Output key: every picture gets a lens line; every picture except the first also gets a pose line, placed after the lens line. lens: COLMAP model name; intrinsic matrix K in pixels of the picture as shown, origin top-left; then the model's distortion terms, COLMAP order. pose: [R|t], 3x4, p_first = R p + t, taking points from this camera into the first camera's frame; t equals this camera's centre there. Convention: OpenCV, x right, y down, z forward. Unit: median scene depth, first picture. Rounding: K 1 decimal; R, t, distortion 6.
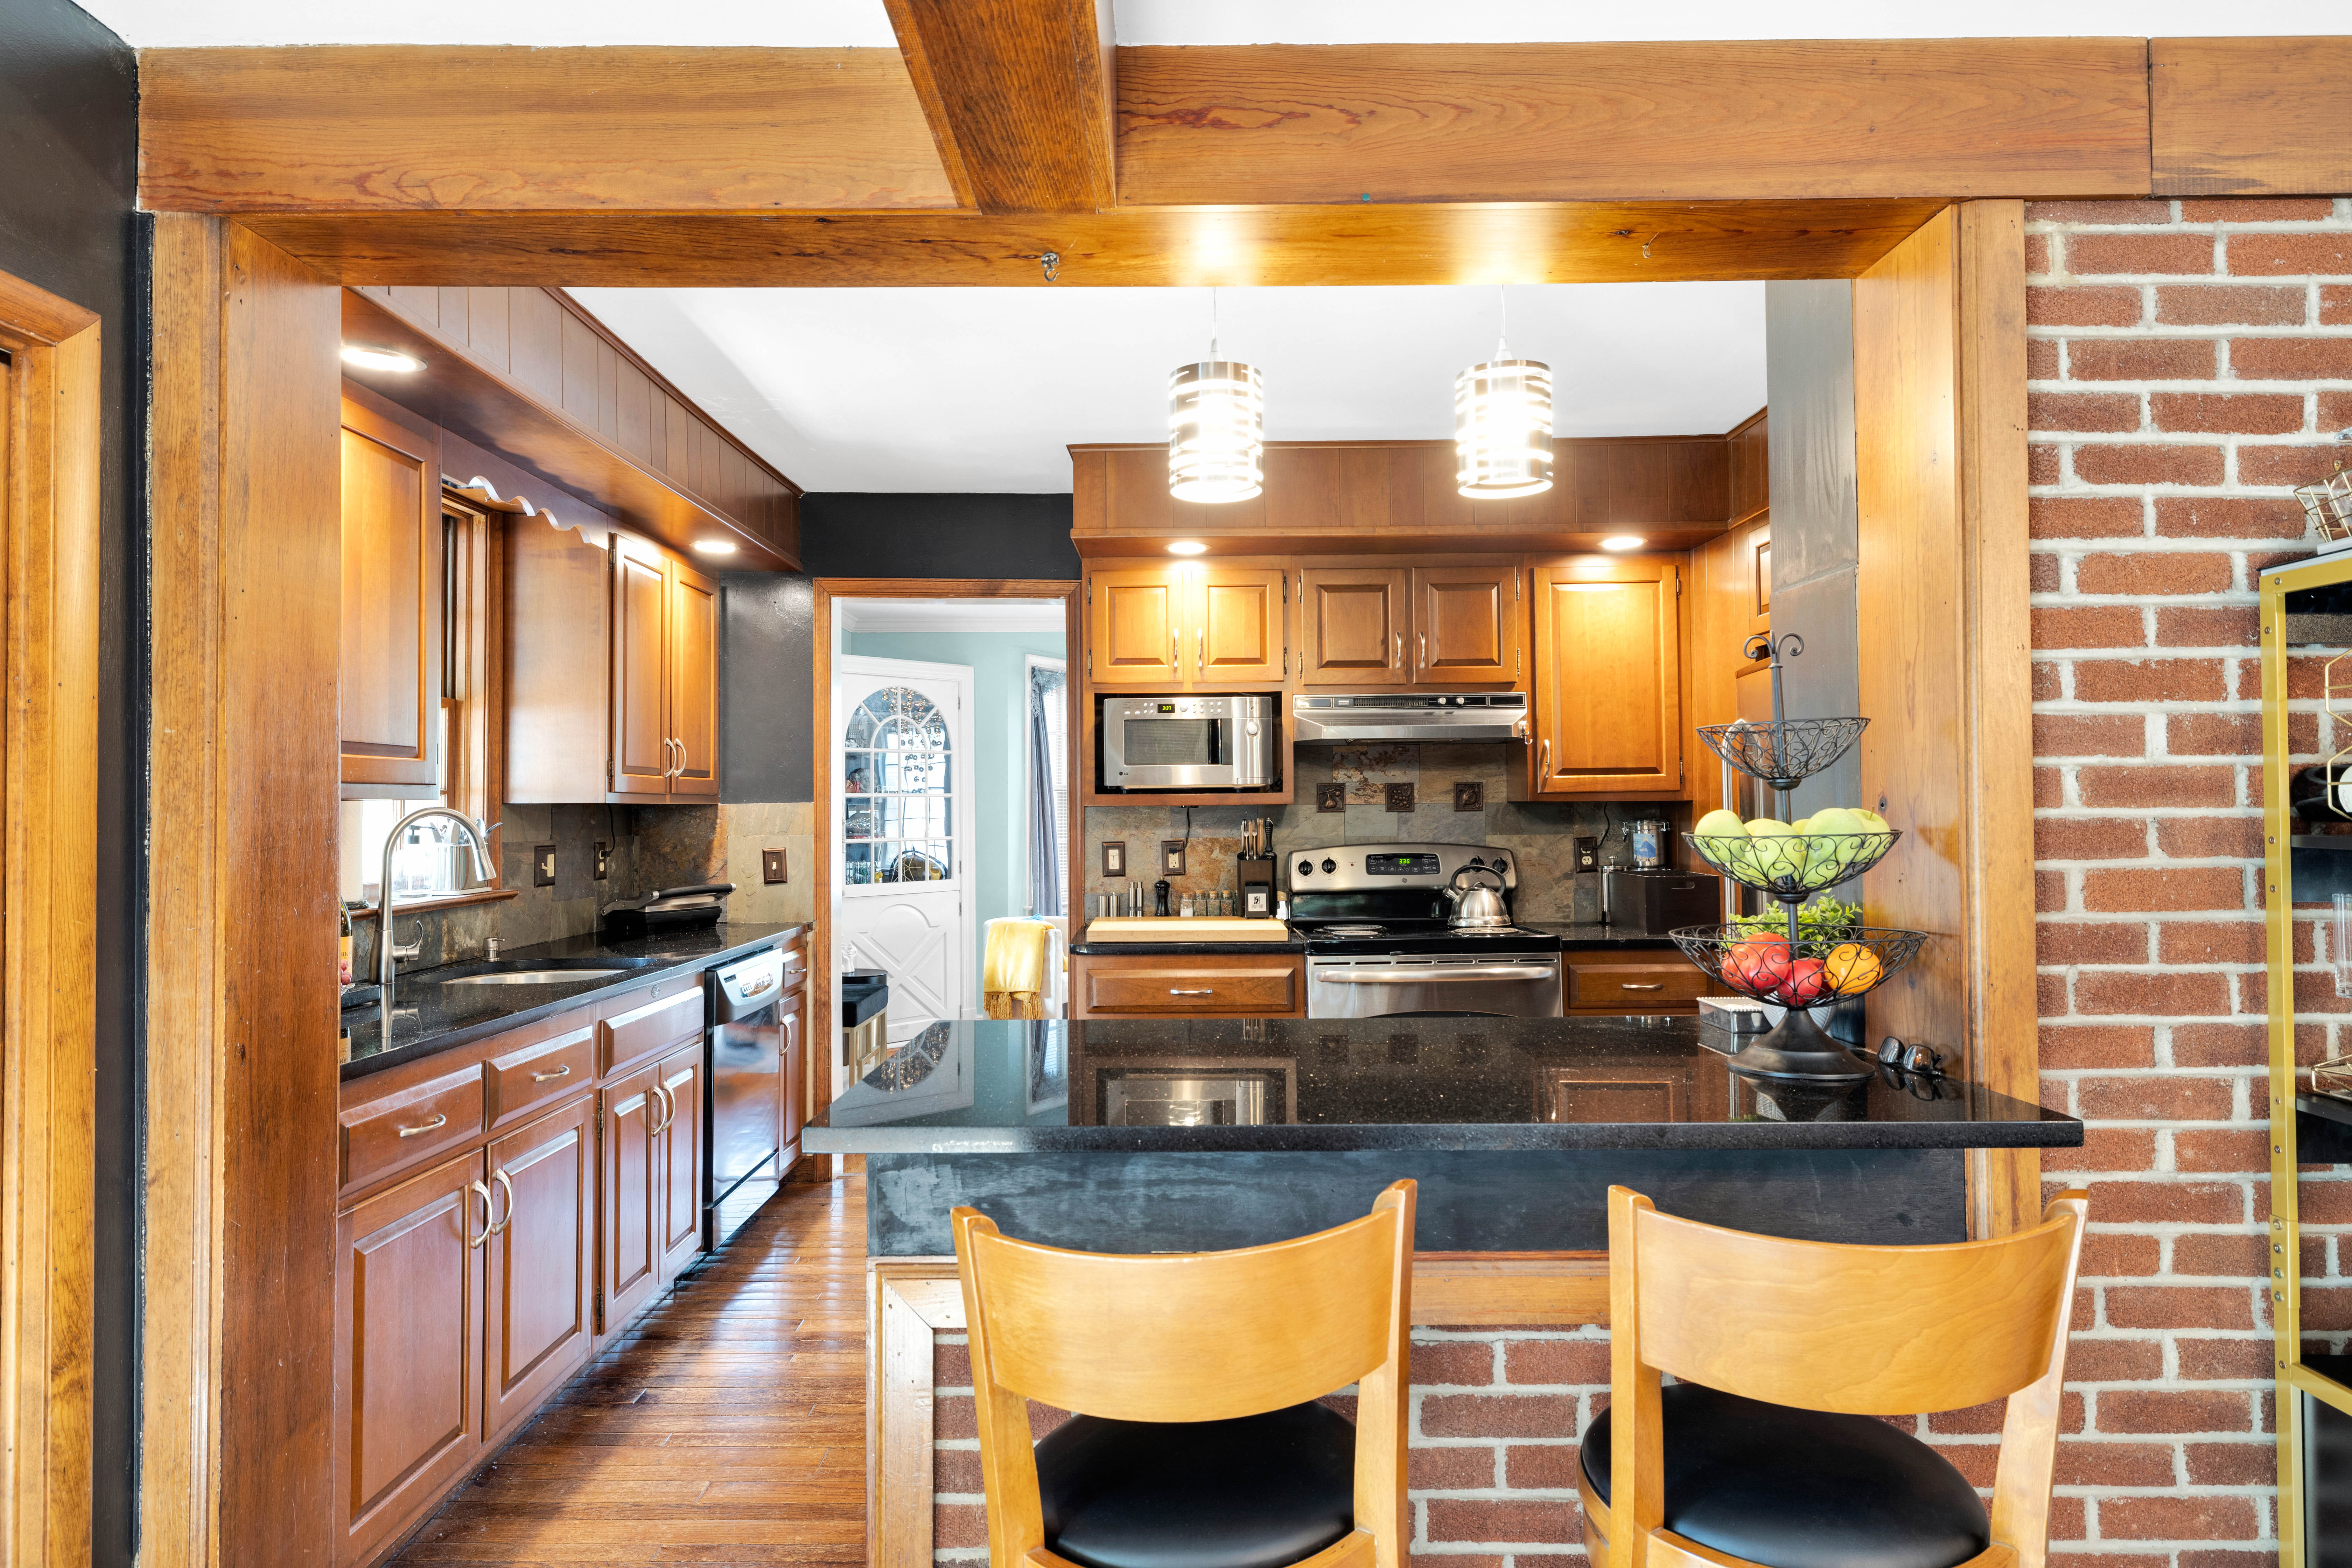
lens RADIAL K [[1345.8, 0, 1176.0], [0, 1345.8, 784.0], [0, 0, 1]] dist [0.003154, -0.000275]
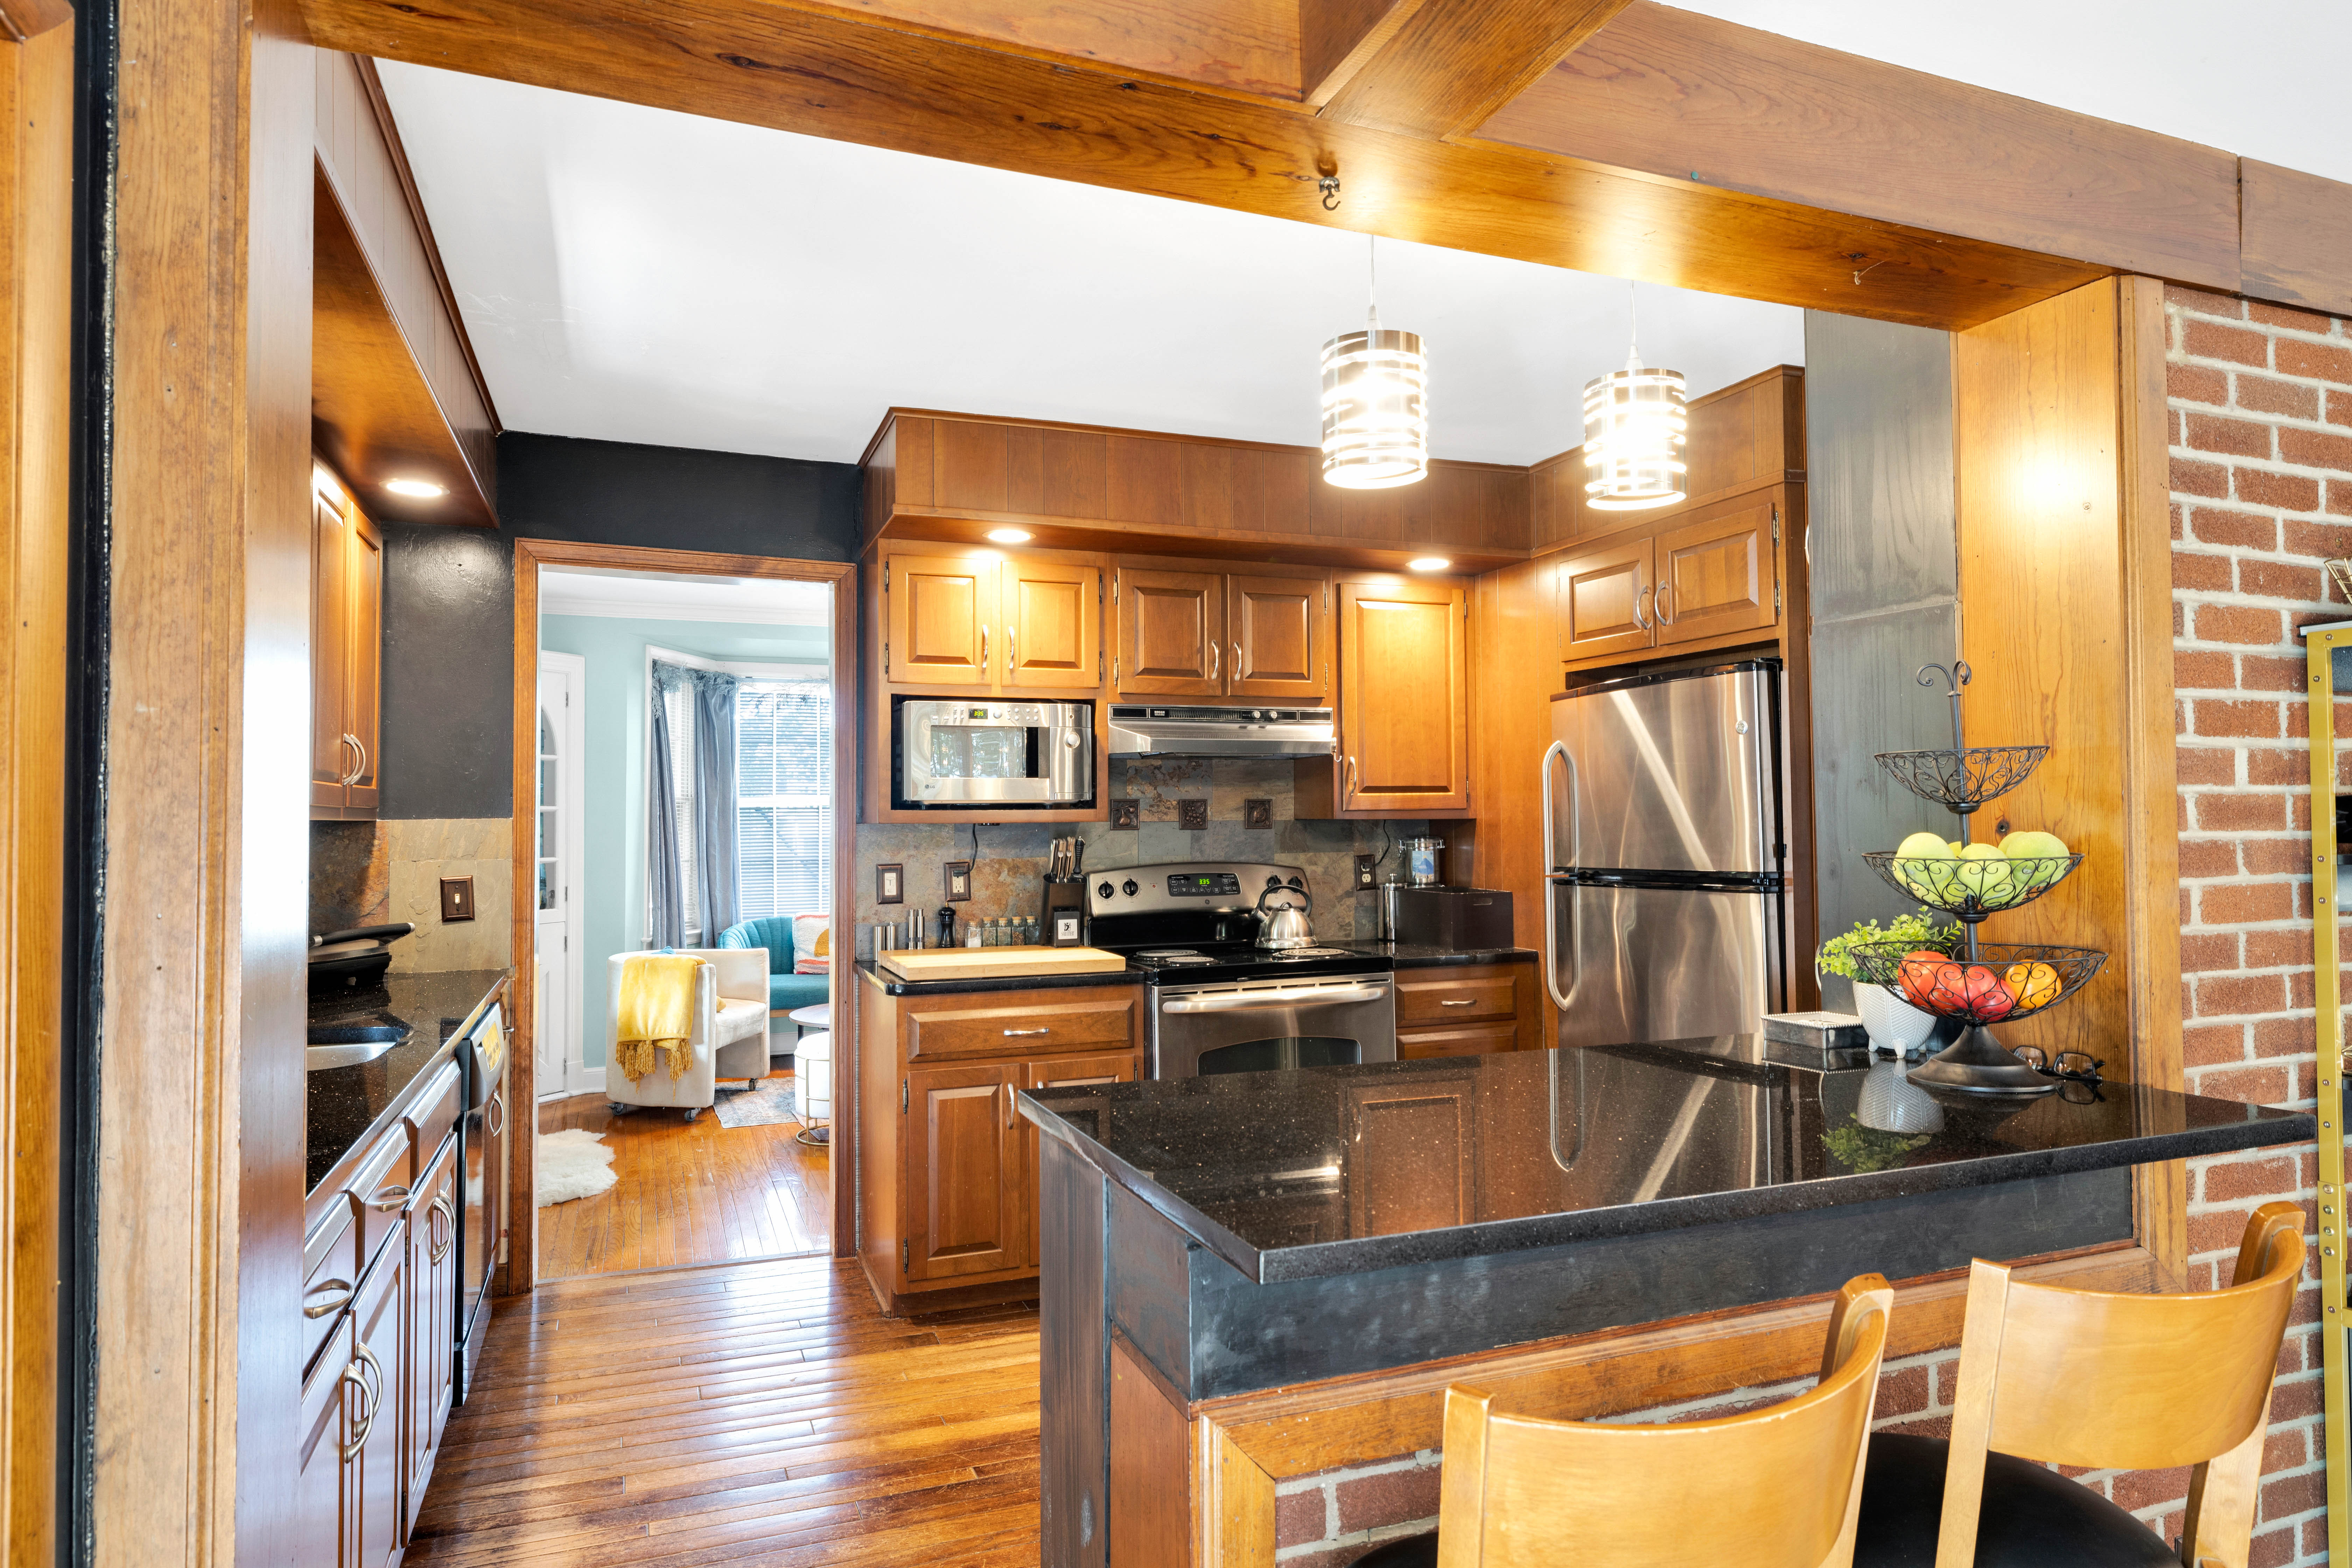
lens RADIAL K [[1384.7, 0, 1176.0], [0, 1384.7, 784.0], [0, 0, 1]] dist [-0.002113, 0.000657]
pose [[0.930605, 0.011256, 0.365851, -0.219960], [-0.007845, 0.999911, -0.010808, -0.000954], [-0.365940, 0.007188, 0.930611, 0.100161]]
